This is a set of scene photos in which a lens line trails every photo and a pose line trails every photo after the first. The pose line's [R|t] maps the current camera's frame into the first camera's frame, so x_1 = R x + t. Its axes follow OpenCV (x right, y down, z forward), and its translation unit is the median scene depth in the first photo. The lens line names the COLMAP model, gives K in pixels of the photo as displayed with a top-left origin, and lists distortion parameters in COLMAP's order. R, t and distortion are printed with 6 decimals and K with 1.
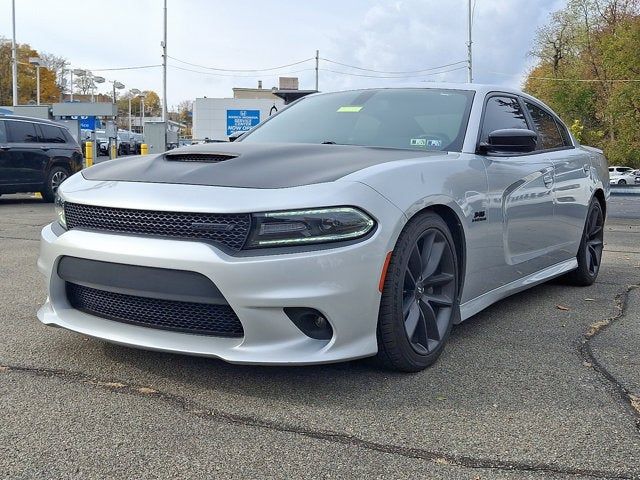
lens RADIAL K [[751.0, 0, 320.0], [0, 751.0, 240.0], [0, 0, 1]] dist [0.216142, -0.595314]
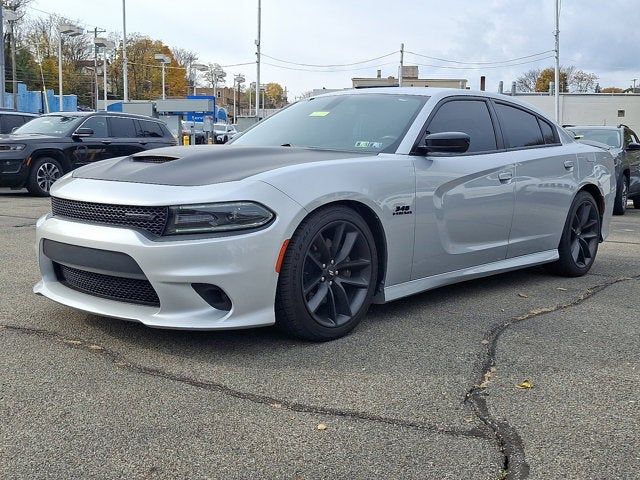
lens RADIAL K [[751.0, 0, 320.0], [0, 751.0, 240.0], [0, 0, 1]] dist [0.216142, -0.595314]
pose [[0.986497, 0.016435, -0.162952, 0.327503], [-0.014078, 0.999779, 0.015609, -0.002936], [0.163172, -0.013104, 0.986511, -0.166607]]
